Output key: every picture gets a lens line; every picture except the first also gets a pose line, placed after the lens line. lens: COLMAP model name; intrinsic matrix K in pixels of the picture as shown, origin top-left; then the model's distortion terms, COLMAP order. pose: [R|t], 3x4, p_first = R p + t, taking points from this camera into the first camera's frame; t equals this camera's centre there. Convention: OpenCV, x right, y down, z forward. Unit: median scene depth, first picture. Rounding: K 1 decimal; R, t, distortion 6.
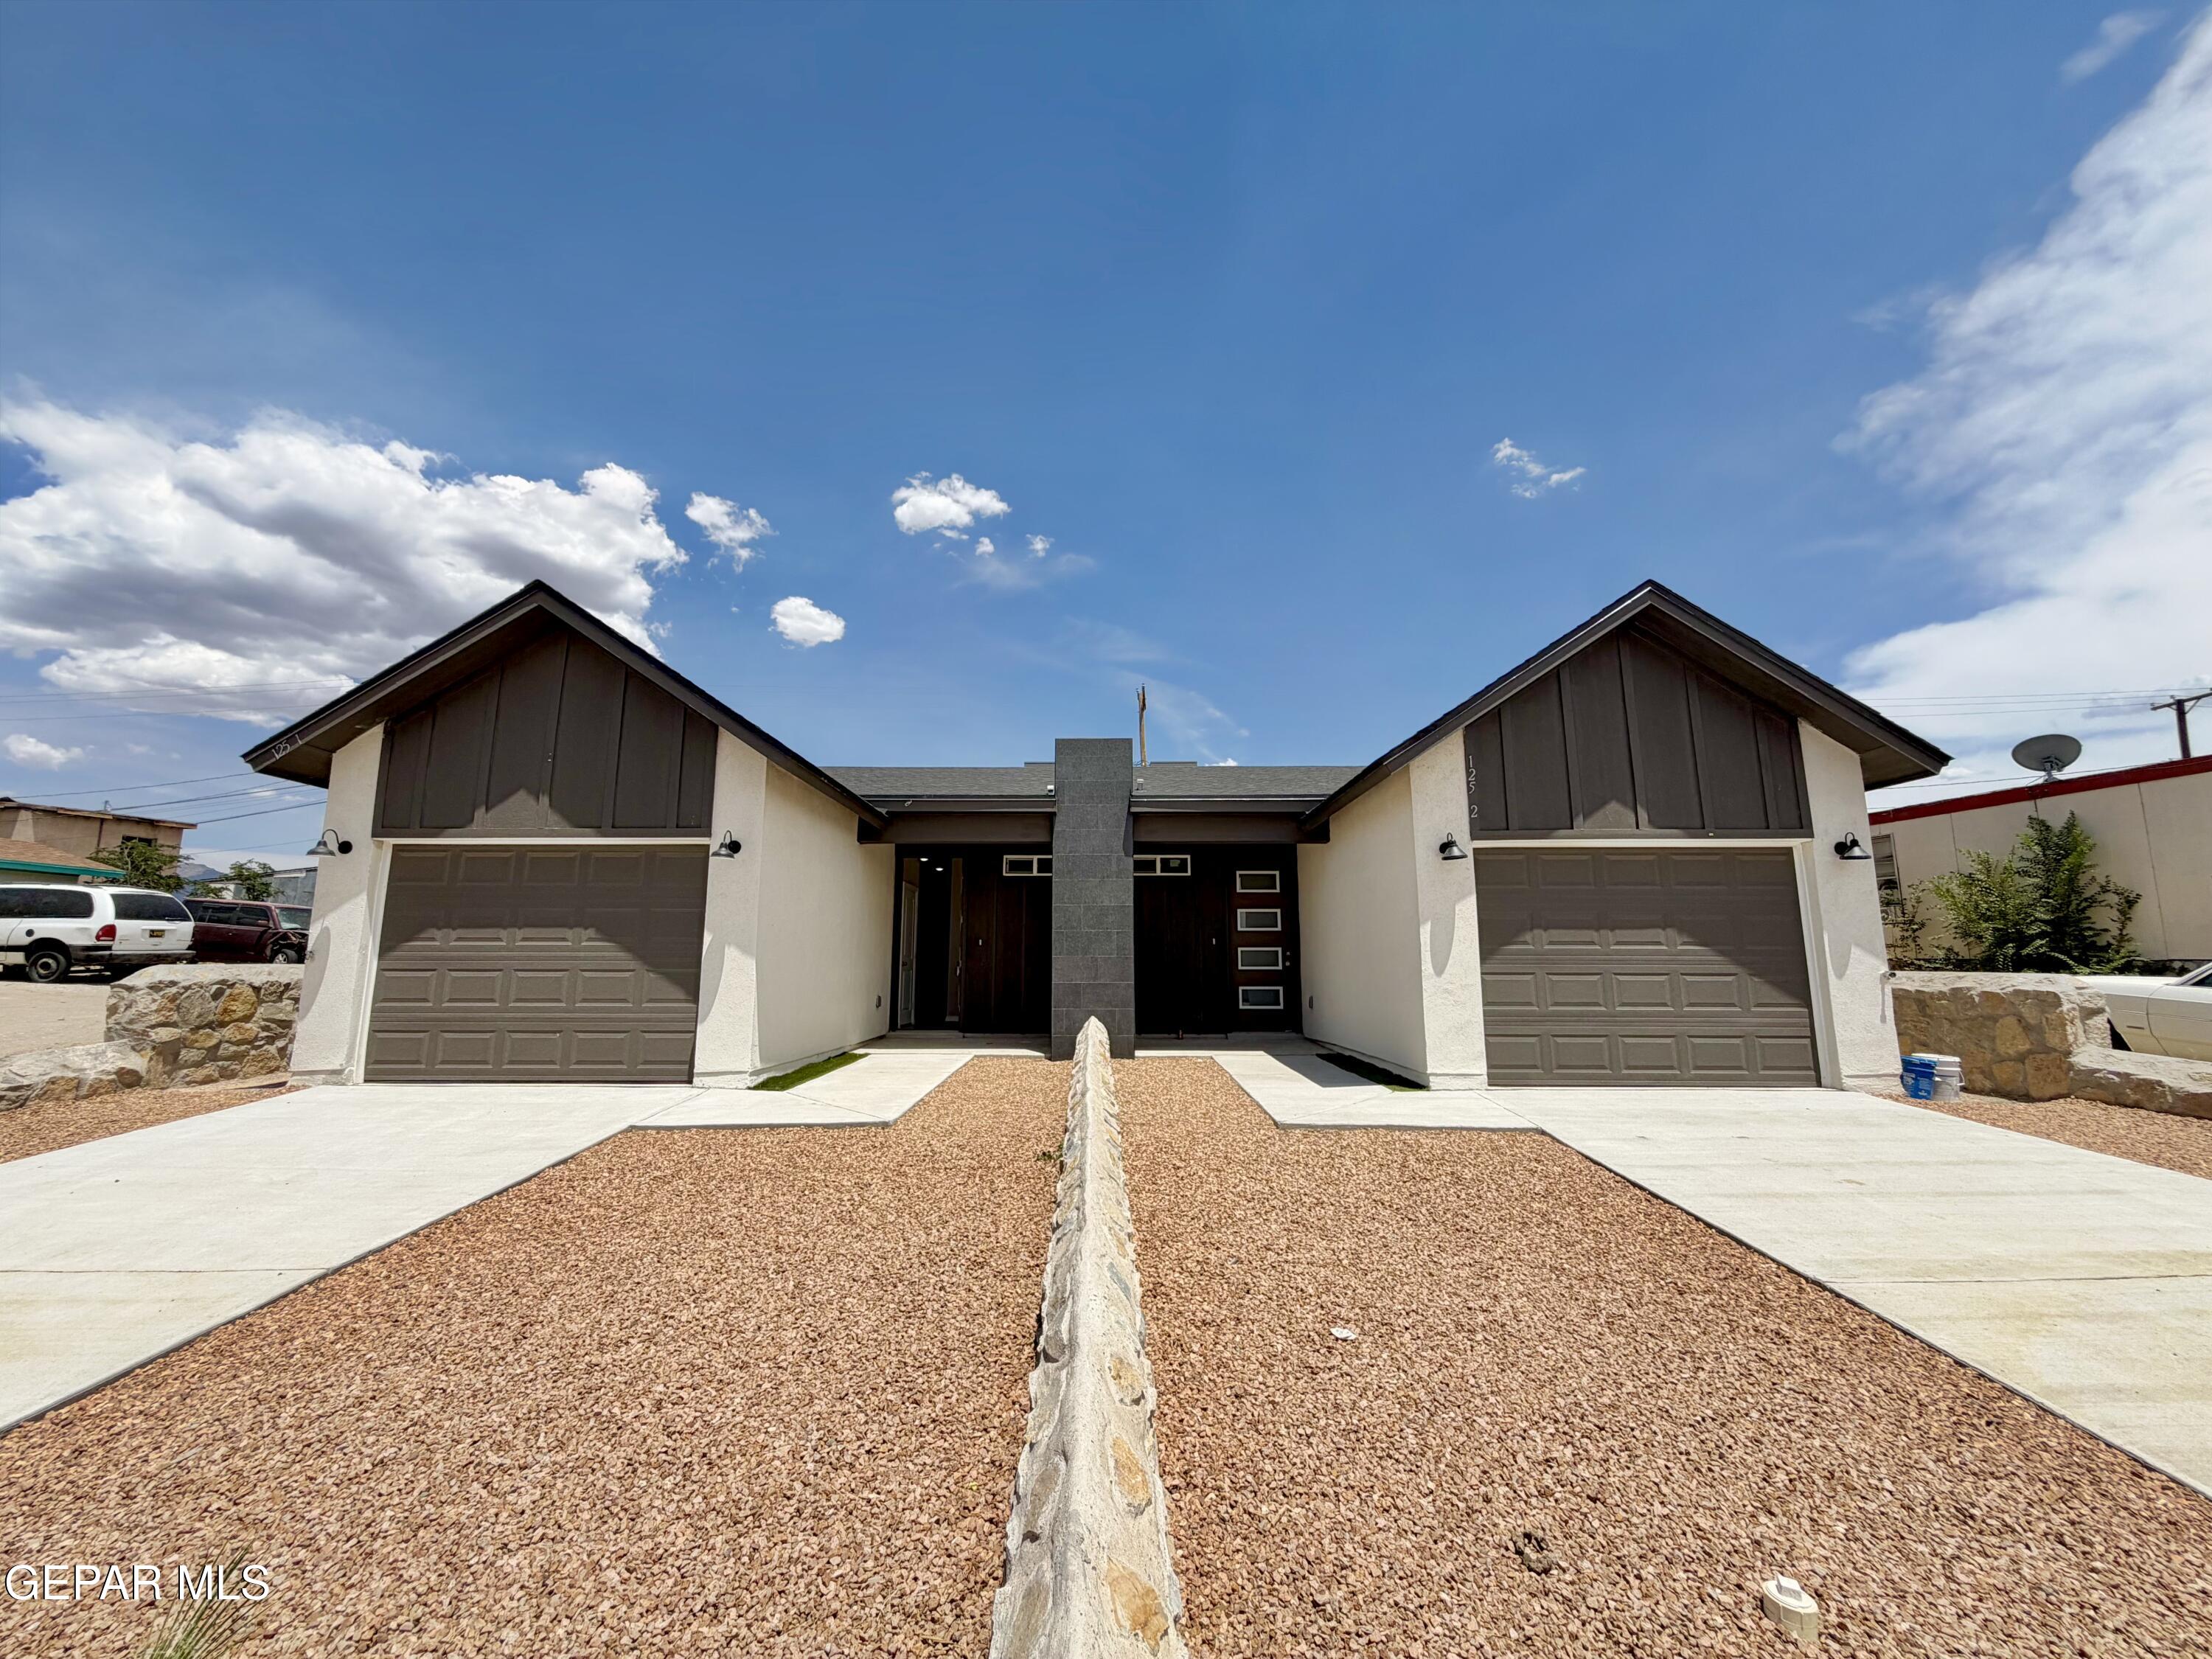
lens RADIAL K [[885.5, 0, 1097.6], [0, 885.5, 833.7], [0, 0, 1]] dist [0.000310, 0.000588]
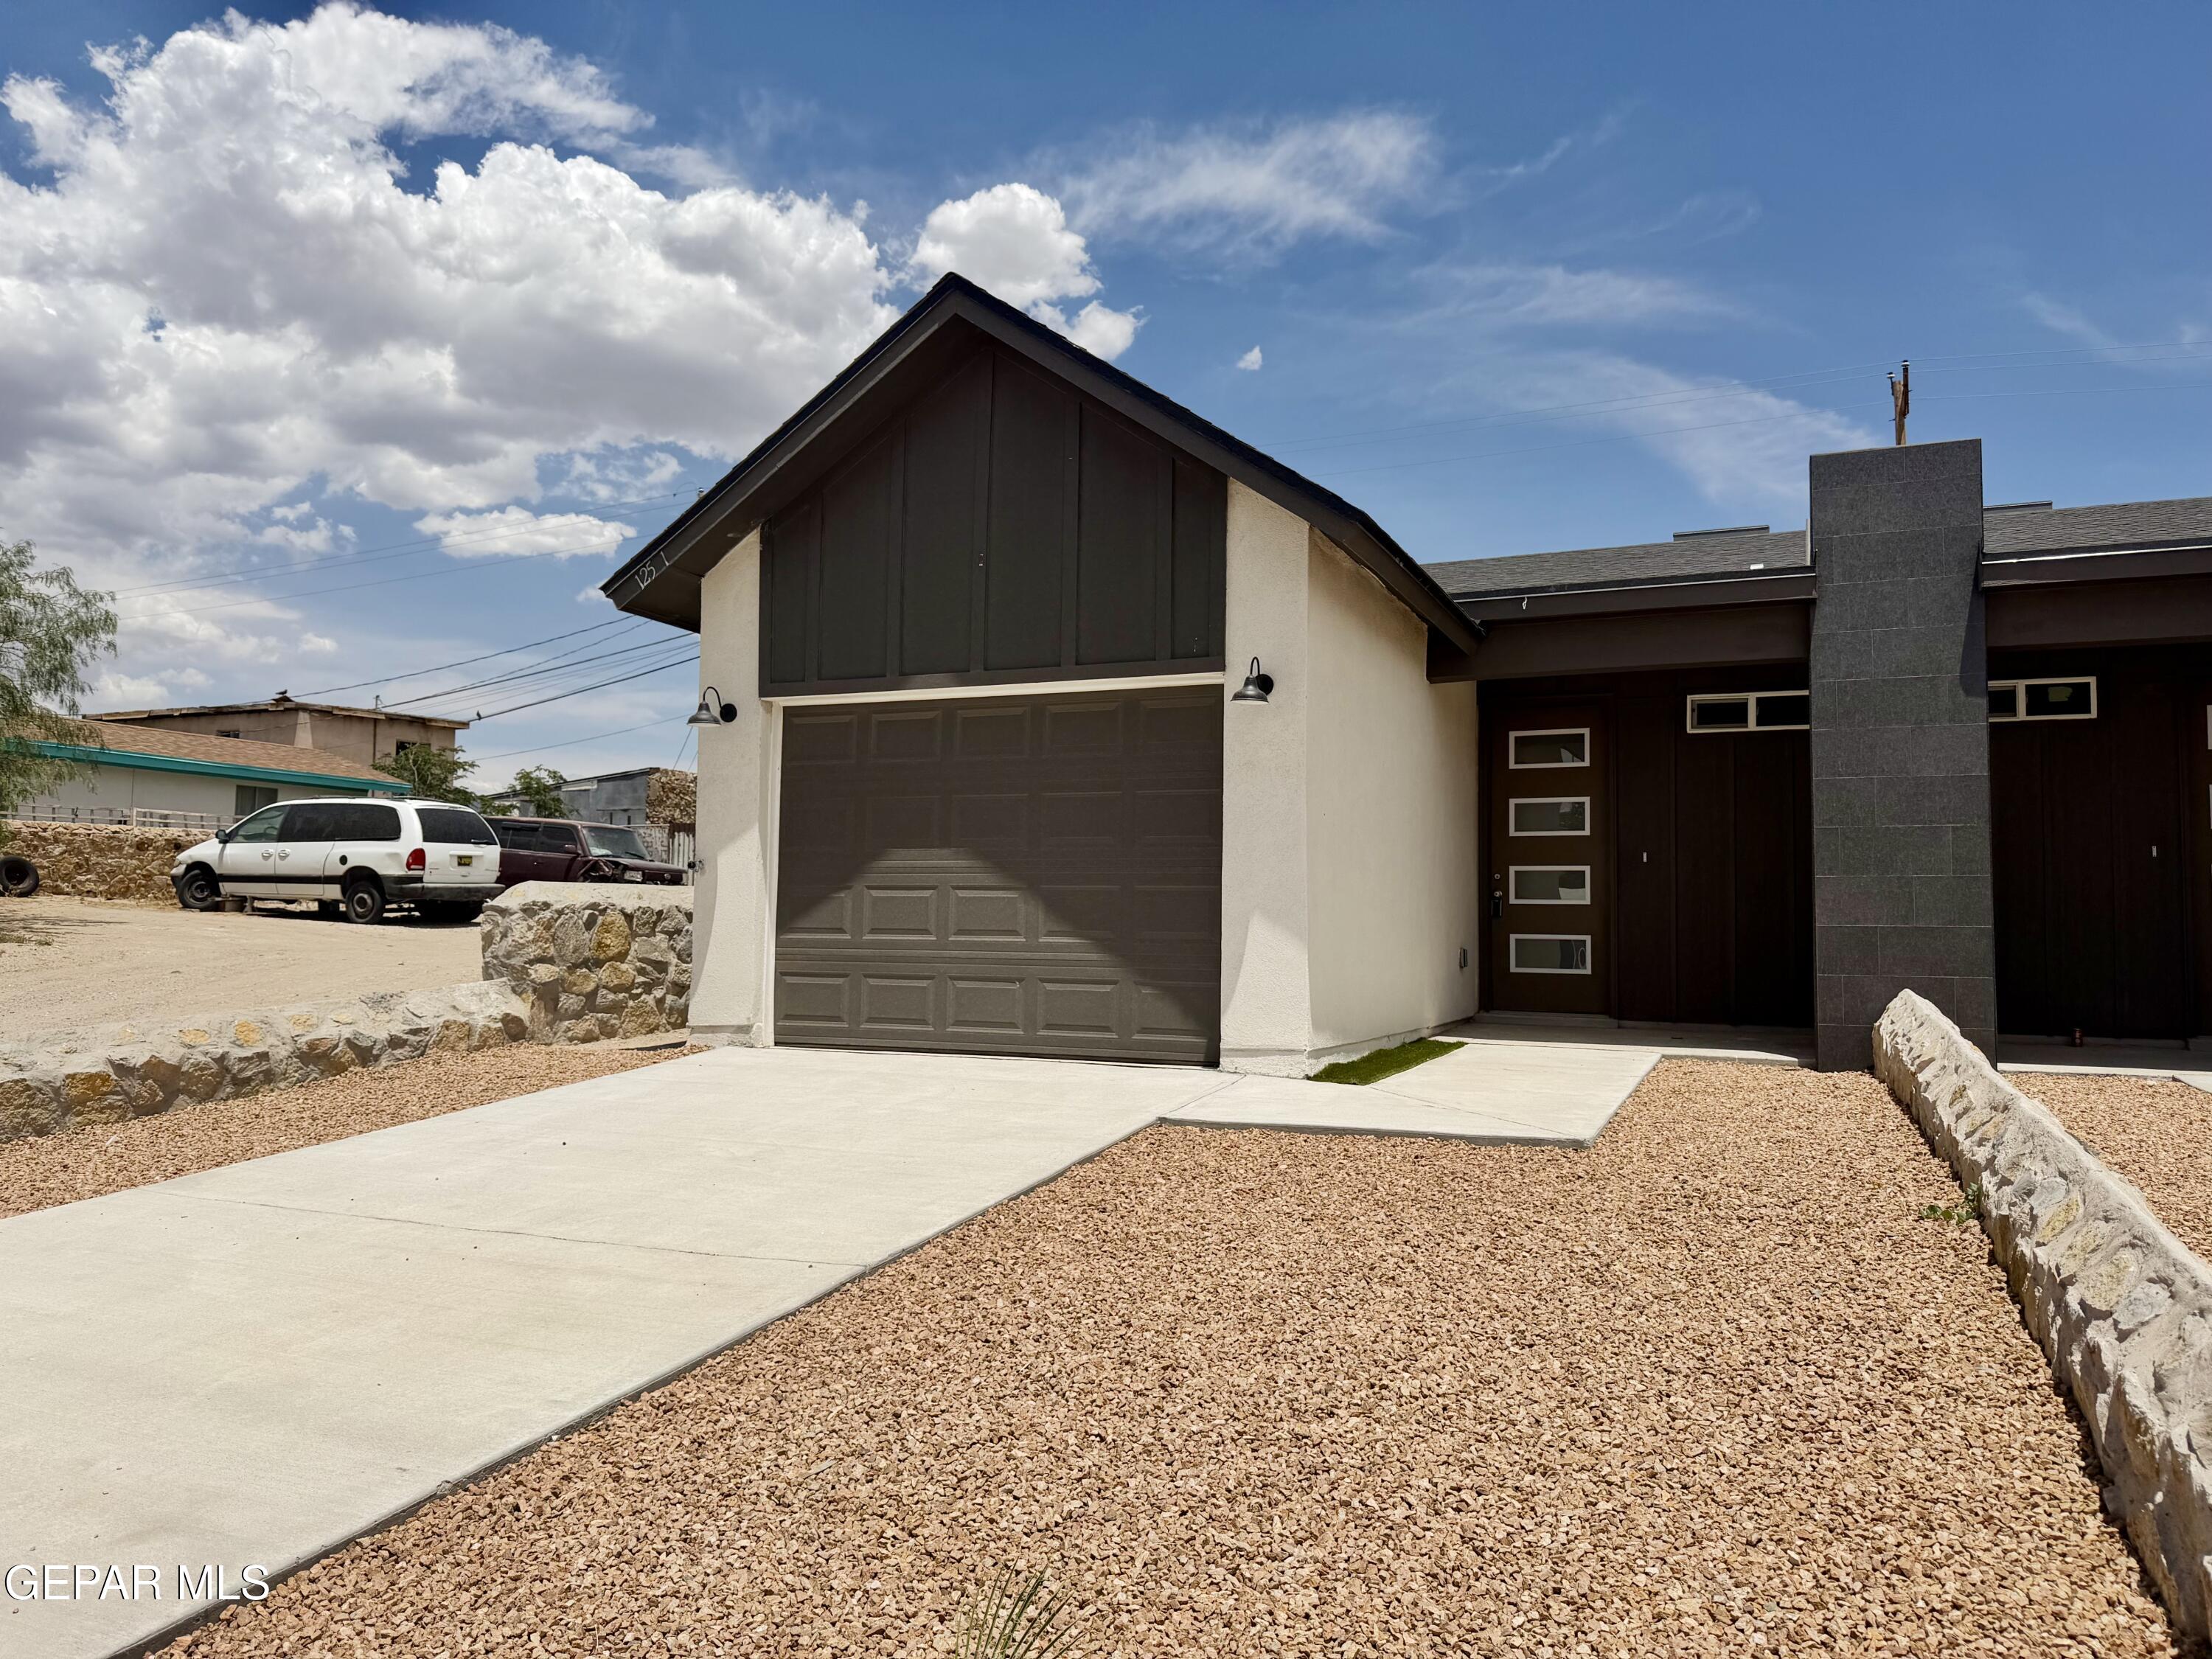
lens RADIAL K [[1542.7, 0, 1111.3], [0, 1542.7, 831.8], [0, 0, 1]] dist [0.148351, -0.279929]
pose [[0.921897, -0.013707, -0.387192, -0.098159], [0.046568, 0.996049, 0.075617, 0.030216], [0.384626, -0.087742, 0.918893, -0.017475]]
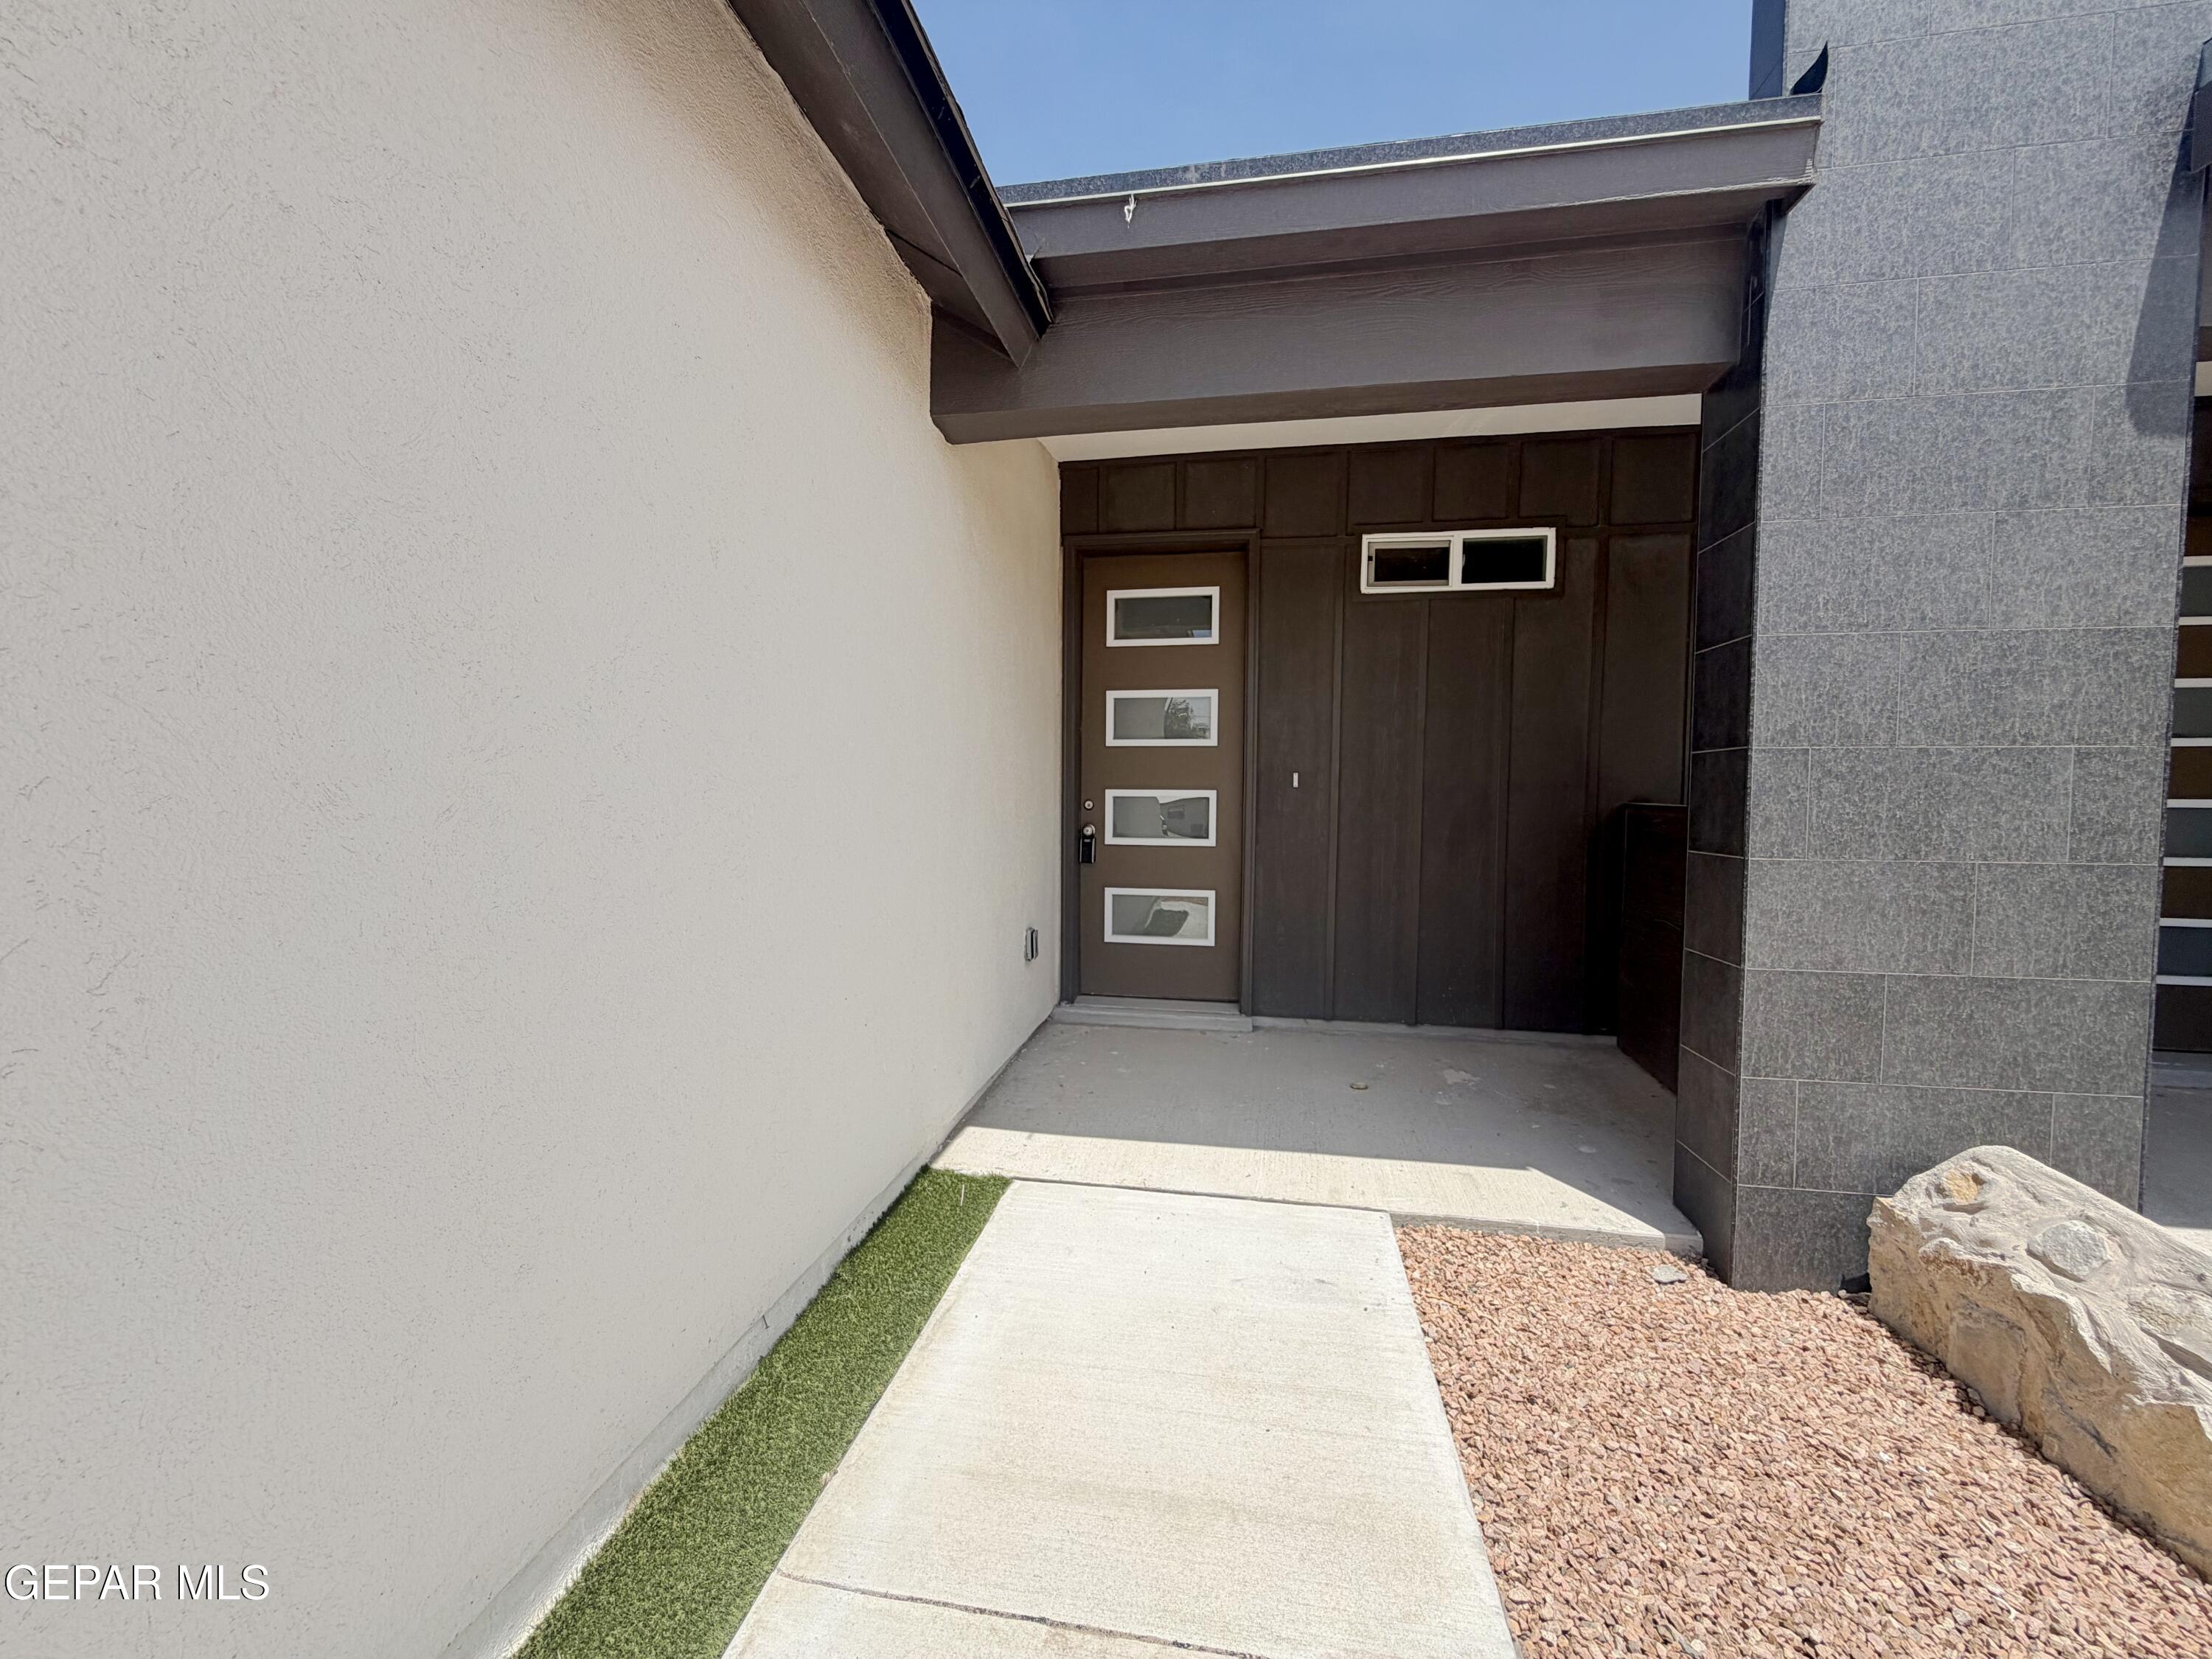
lens RADIAL K [[889.2, 0, 1099.5], [0, 889.2, 824.5], [0, 0, 1]] dist [0.000703, 0.000278]
pose [[0.985297, 0.012427, -0.170398, -0.237410], [0.021100, 0.980866, 0.193538, 0.107770], [0.169542, -0.194288, 0.966182, 0.992341]]
